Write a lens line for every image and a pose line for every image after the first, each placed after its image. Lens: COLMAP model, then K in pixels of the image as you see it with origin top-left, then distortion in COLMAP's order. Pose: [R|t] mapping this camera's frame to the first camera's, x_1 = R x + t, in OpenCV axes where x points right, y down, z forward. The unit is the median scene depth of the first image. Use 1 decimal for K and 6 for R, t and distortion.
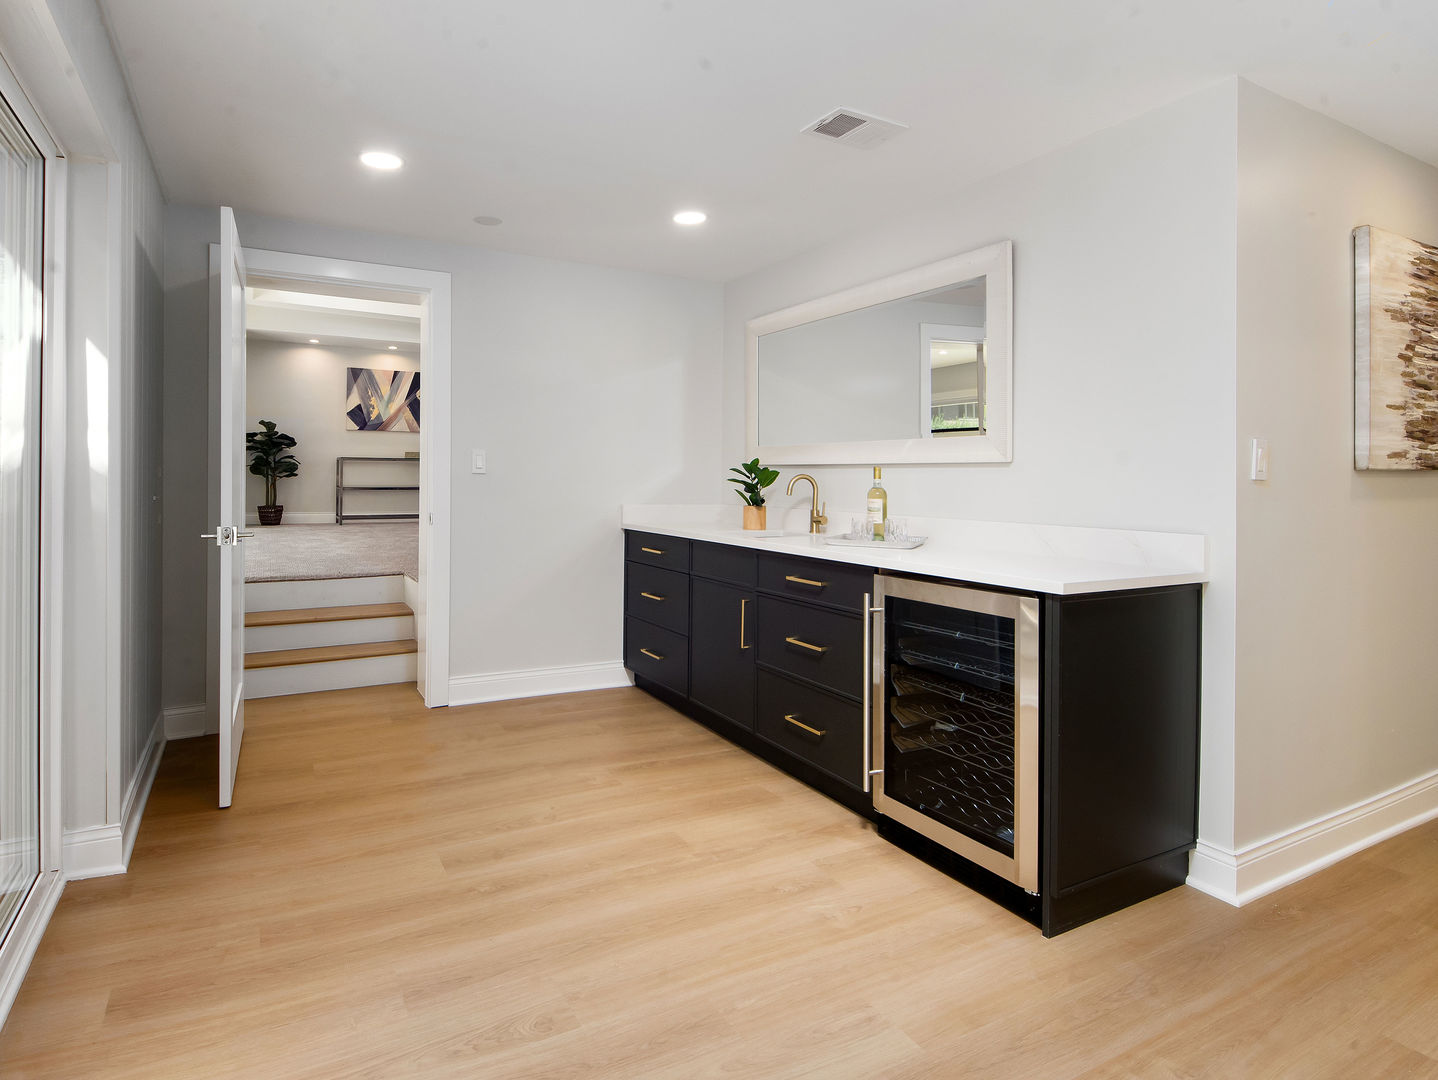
lens RADIAL K [[816.8, 0, 718.0], [0, 816.8, 471.1], [0, 0, 1]] dist [0.029303, -0.000316]
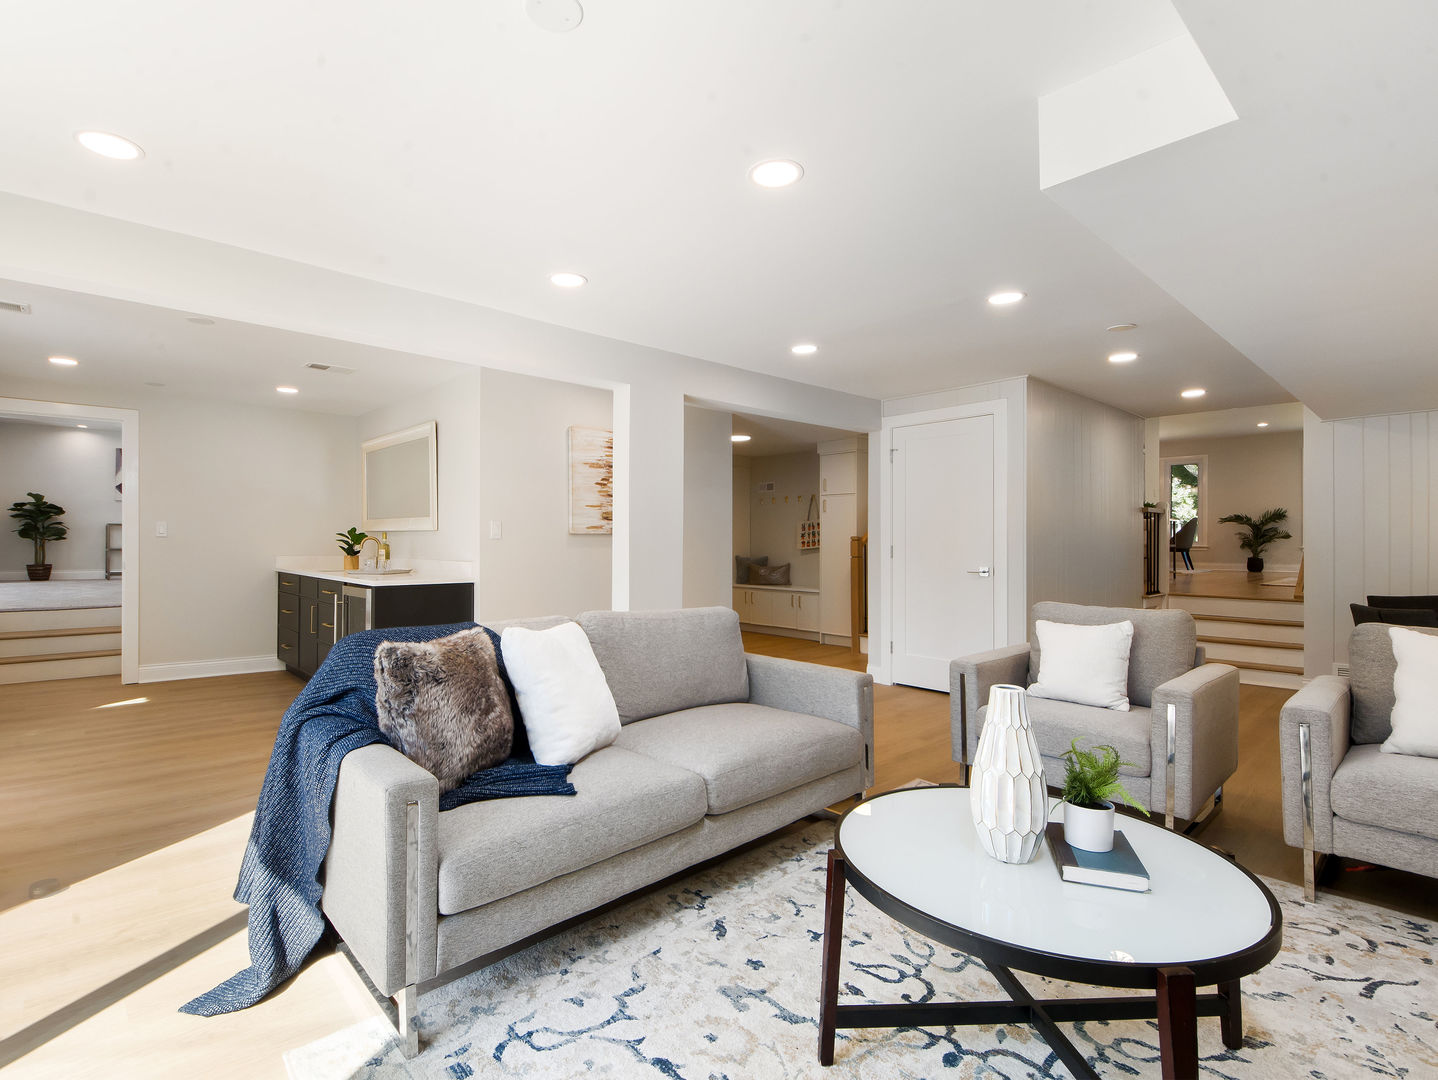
lens RADIAL K [[677.1, 0, 695.0], [0, 677.1, 535.0], [0, 0, 1]] dist [0.000015, -0.000762]
pose [[0.968603, -0.001915, 0.248605, 0.321953], [0.001668, 0.999998, 0.001207, -0.000010], [-0.248606, -0.000755, 0.968604, -0.442226]]
